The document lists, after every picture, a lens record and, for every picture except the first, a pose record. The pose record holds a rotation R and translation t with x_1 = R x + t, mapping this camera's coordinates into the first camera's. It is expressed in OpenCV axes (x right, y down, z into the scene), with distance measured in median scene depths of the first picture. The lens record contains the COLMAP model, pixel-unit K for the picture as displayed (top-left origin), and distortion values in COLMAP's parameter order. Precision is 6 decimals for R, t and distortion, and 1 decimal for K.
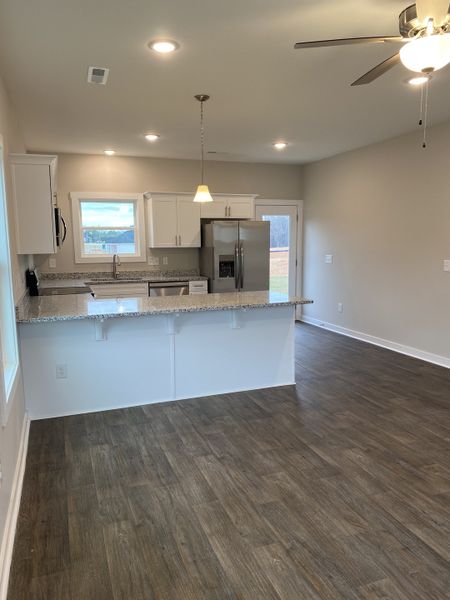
lens RADIAL K [[460.3, 0, 229.7], [0, 460.3, 304.7], [0, 0, 1]] dist [0.030130, -0.038978]
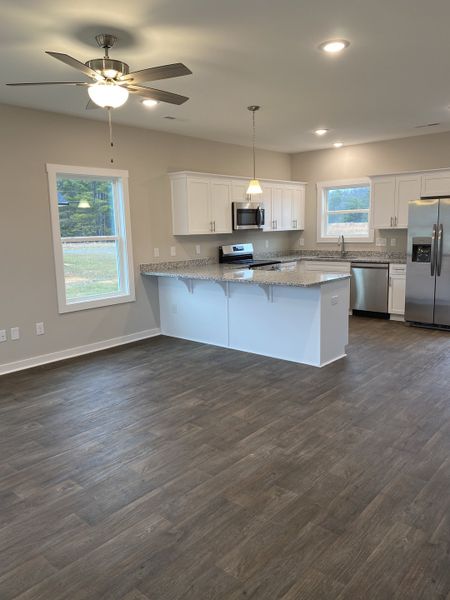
lens RADIAL K [[460.3, 0, 220.0], [0, 460.3, 299.2], [0, 0, 1]] dist [0.030130, -0.038978]
pose [[0.460628, 0.135927, -0.877124, 0.892039], [-0.105109, 0.989604, 0.098159, -0.049404], [0.881348, 0.046979, 0.470127, 0.317744]]
